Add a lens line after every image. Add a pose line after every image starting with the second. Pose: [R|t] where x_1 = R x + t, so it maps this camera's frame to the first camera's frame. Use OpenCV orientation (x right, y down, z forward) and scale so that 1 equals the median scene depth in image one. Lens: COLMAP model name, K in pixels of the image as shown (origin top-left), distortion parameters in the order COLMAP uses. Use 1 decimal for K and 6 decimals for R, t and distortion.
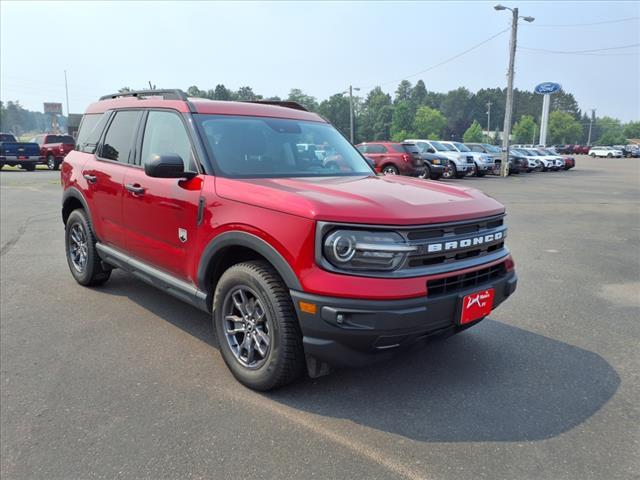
lens RADIAL K [[525.3, 0, 321.6], [0, 525.3, 241.4], [0, 0, 1]] dist [0.030413, -0.059150]
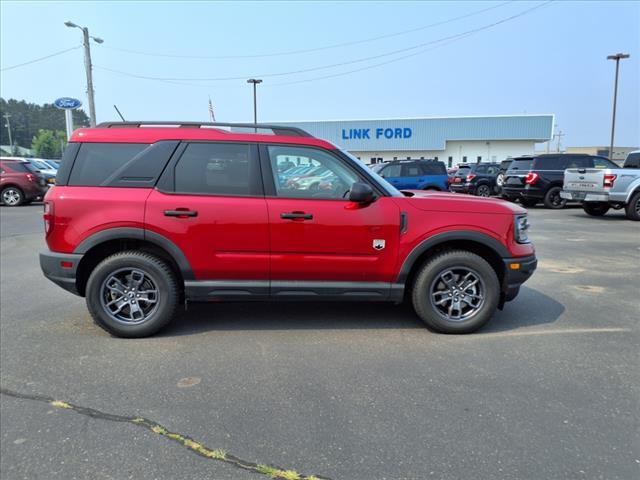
lens RADIAL K [[525.3, 0, 321.8], [0, 525.3, 240.9], [0, 0, 1]] dist [0.030413, -0.059150]
pose [[0.615043, -0.131884, 0.777386, -0.215846], [0.151666, 0.987290, 0.047501, -0.016432], [-0.773770, 0.088687, 0.627228, 0.049460]]
